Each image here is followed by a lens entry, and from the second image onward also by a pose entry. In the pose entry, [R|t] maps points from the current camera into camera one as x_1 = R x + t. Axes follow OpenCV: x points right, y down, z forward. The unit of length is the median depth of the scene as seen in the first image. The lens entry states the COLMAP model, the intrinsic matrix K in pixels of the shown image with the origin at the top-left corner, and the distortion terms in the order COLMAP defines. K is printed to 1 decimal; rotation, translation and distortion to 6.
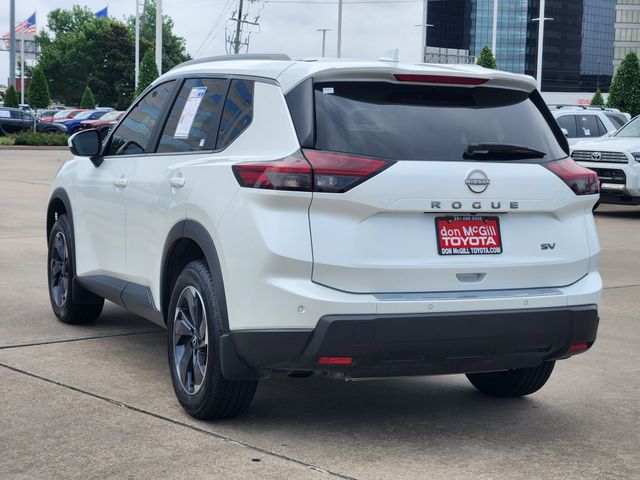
lens RADIAL K [[1187.3, 0, 314.9], [0, 1187.3, 223.0], [0, 0, 1]] dist [-0.024992, 0.000000]
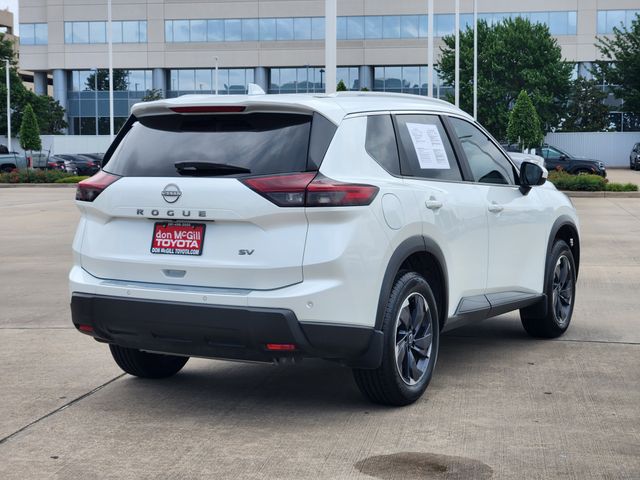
lens RADIAL K [[1187.3, 0, 317.2], [0, 1187.3, 237.3], [0, 0, 1]] dist [-0.024992, 0.000000]
pose [[0.579695, 0.024138, -0.814476, 1.190867], [-0.046052, 0.998934, -0.003172, 0.006481], [0.813531, 0.039347, 0.580188, 0.418958]]
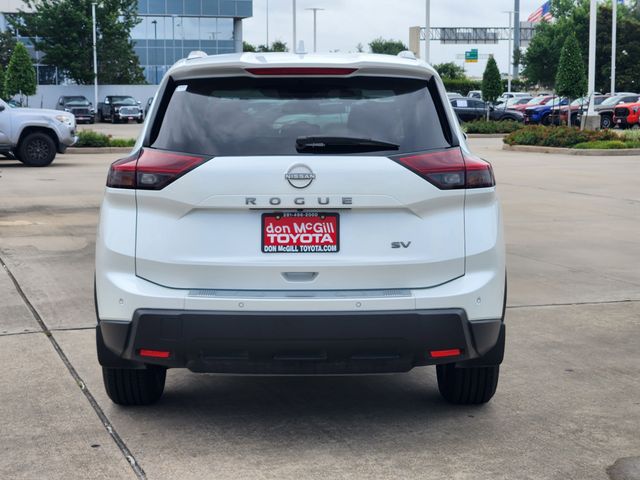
lens RADIAL K [[1187.3, 0, 323.9], [0, 1187.3, 240.1], [0, 0, 1]] dist [-0.024992, 0.000000]
pose [[0.914796, 0.011977, -0.403740, 0.538049], [-0.001404, 0.999649, 0.026474, -0.008956], [0.403915, -0.023651, 0.914491, 0.124886]]
